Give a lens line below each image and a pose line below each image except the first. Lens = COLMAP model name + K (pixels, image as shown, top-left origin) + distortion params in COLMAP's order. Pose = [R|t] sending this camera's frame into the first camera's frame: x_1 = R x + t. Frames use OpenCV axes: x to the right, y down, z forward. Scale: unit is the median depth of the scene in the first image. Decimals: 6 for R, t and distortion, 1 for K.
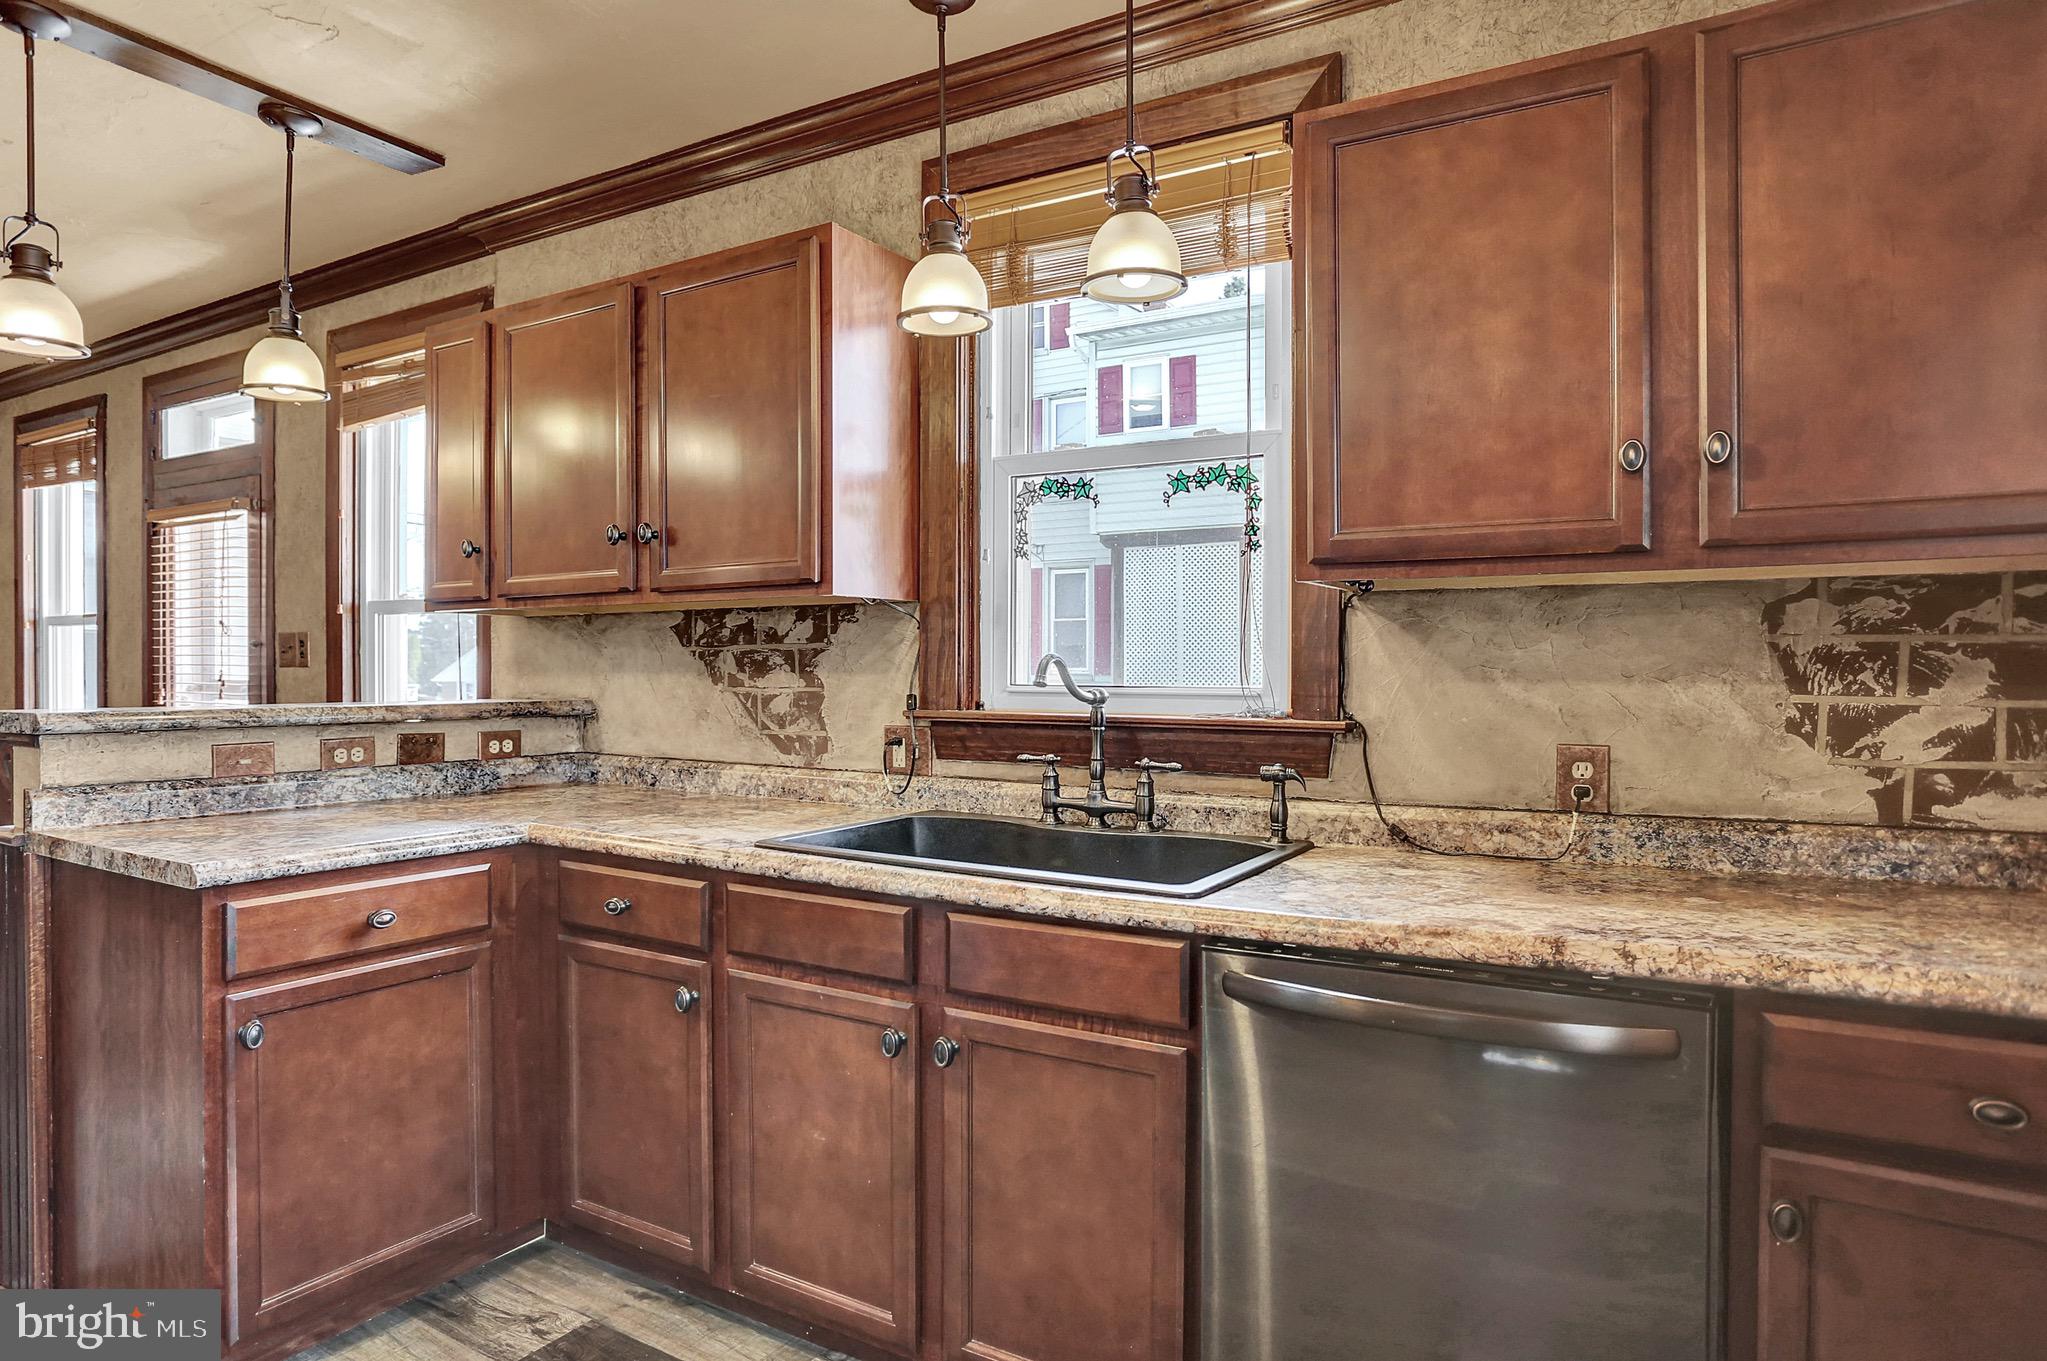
lens RADIAL K [[1200.5, 0, 1022.0], [0, 1200.5, 681.3], [0, 0, 1]] dist [0.001244, 0.000028]
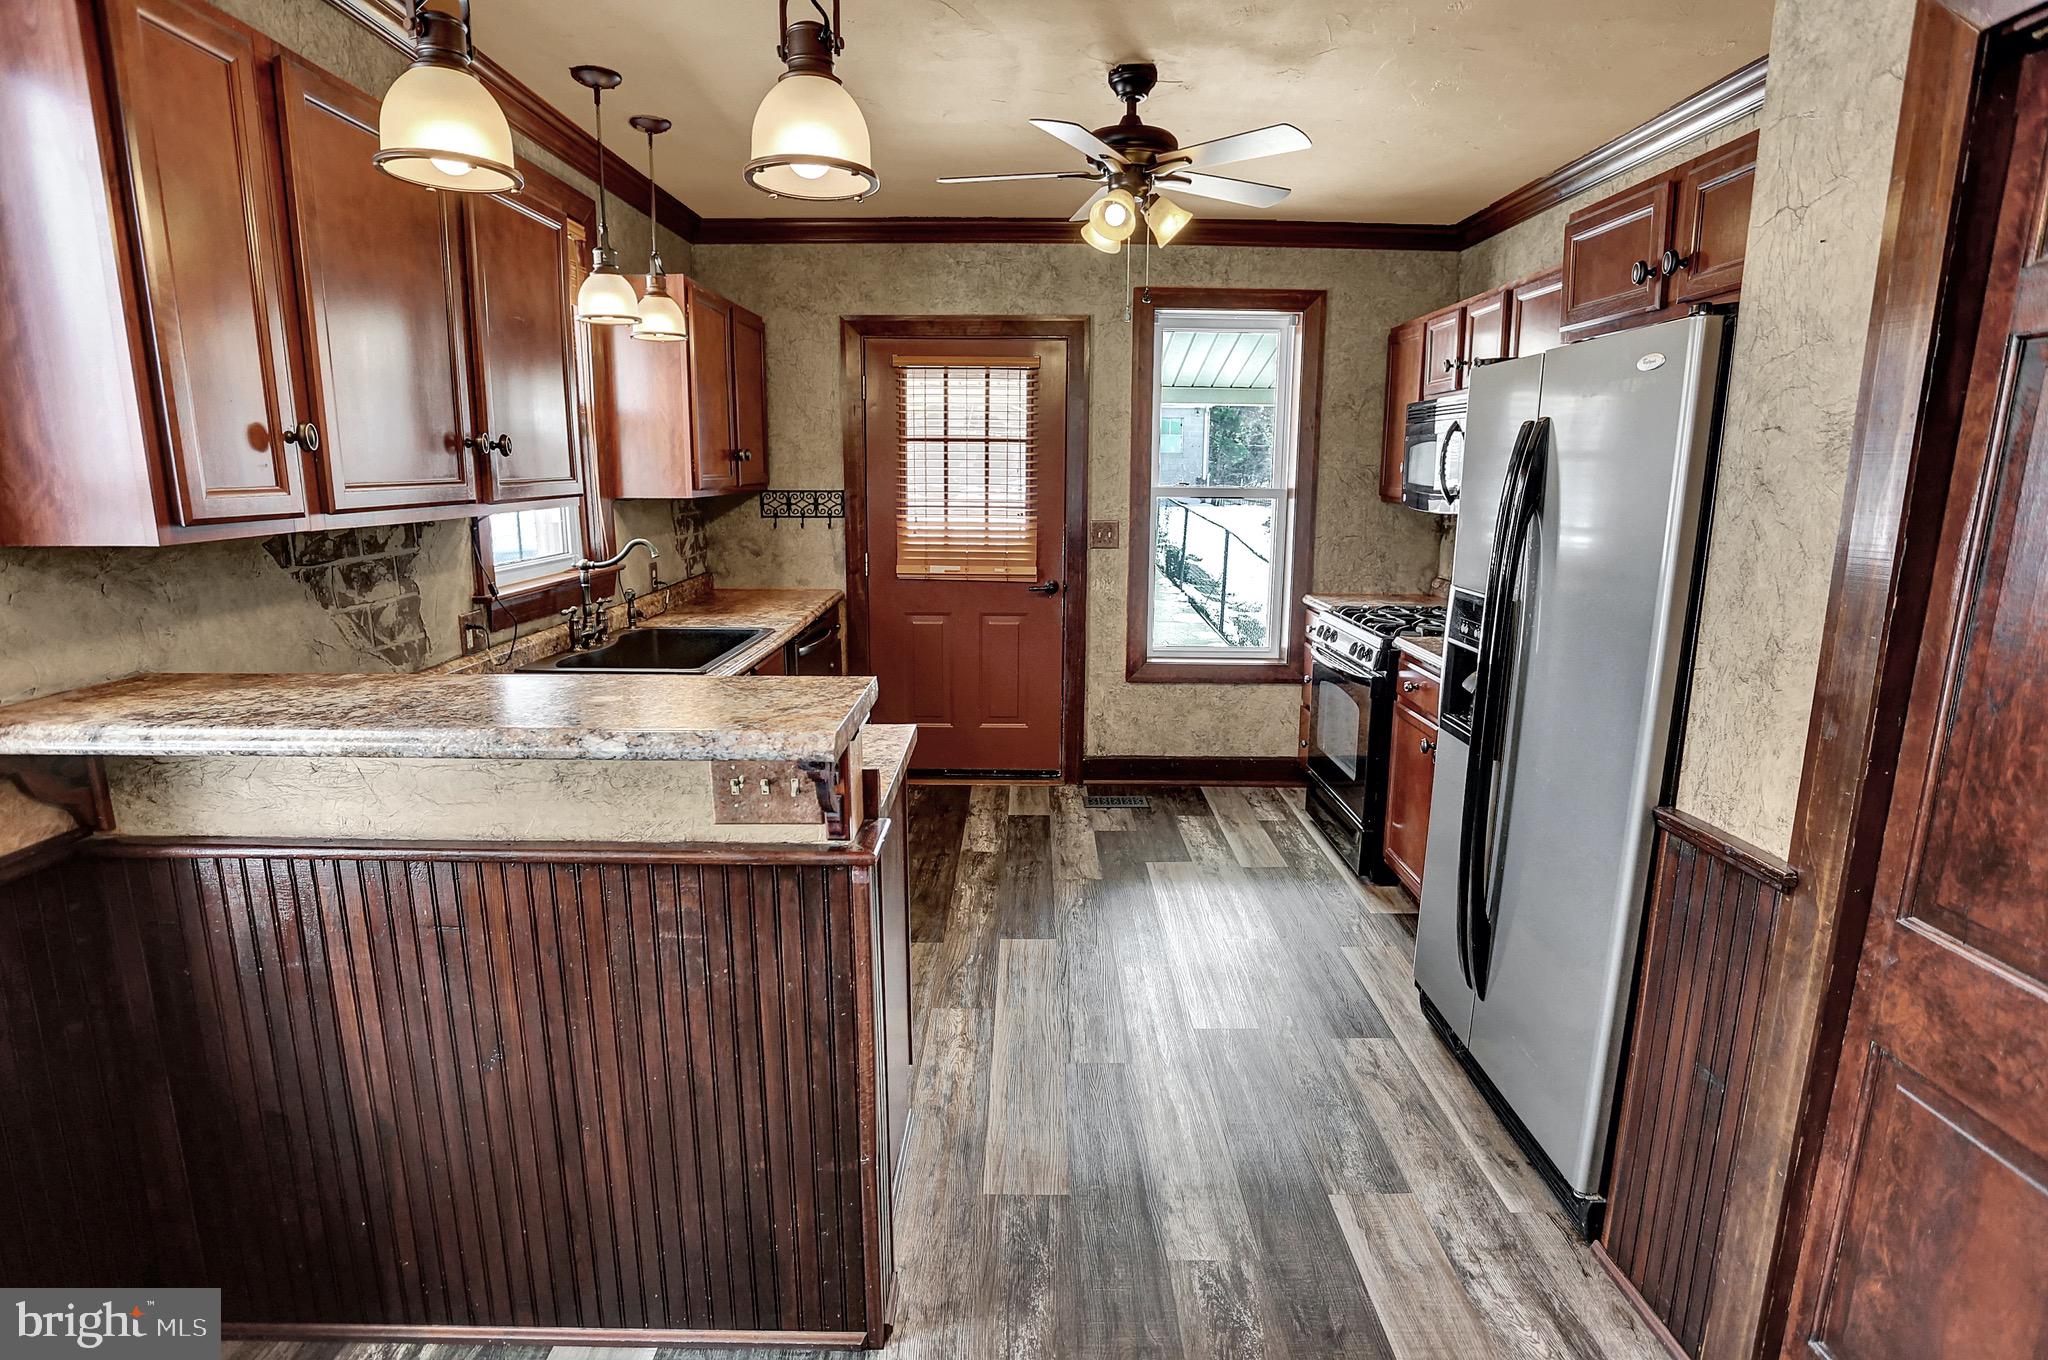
lens RADIAL K [[1101.1, 0, 1022.4], [0, 1101.1, 685.5], [0, 0, 1]] dist [-0.002556, 0.000211]
pose [[-0.510479, -0.184336, 0.839900, -1.197748], [-0.011948, 0.978179, 0.207422, -0.113638], [-0.859807, 0.095849, -0.501542, 1.001650]]
